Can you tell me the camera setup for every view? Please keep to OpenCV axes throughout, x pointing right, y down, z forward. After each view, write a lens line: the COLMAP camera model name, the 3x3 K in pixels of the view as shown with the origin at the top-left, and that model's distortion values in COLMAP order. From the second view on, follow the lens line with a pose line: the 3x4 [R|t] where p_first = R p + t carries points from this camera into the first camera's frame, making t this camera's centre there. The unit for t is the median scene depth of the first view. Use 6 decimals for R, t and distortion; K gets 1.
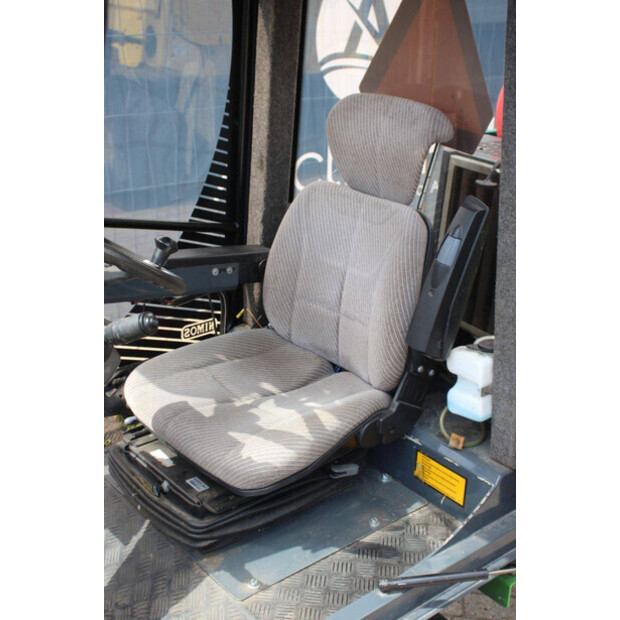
lens RADIAL K [[918.0, 0, 309.7], [0, 918.0, 311.6], [0, 0, 1]] dist [0.115014, 0.000000]
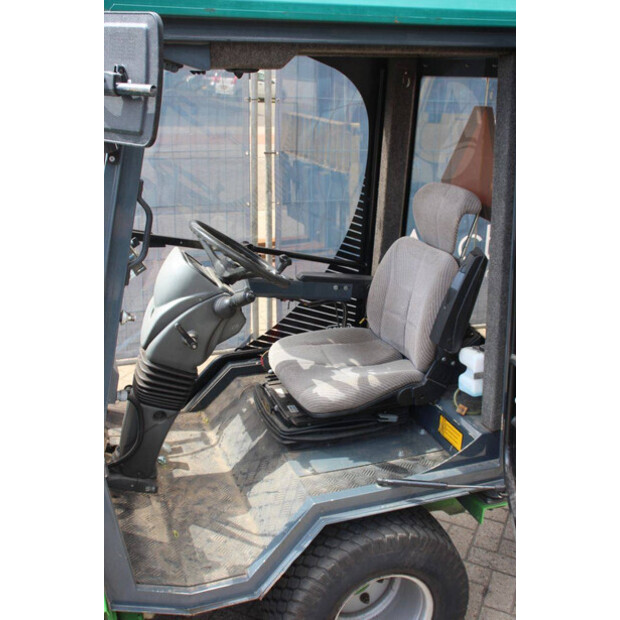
lens RADIAL K [[684.0, 0, 309.2], [0, 684.0, 309.6], [0, 0, 1]] dist [-0.023012, 0.000000]
pose [[0.938662, 0.103194, -0.329036, 0.275320], [-0.127128, 0.990521, -0.052016, 0.068482], [0.320549, 0.090656, 0.942884, -0.146808]]
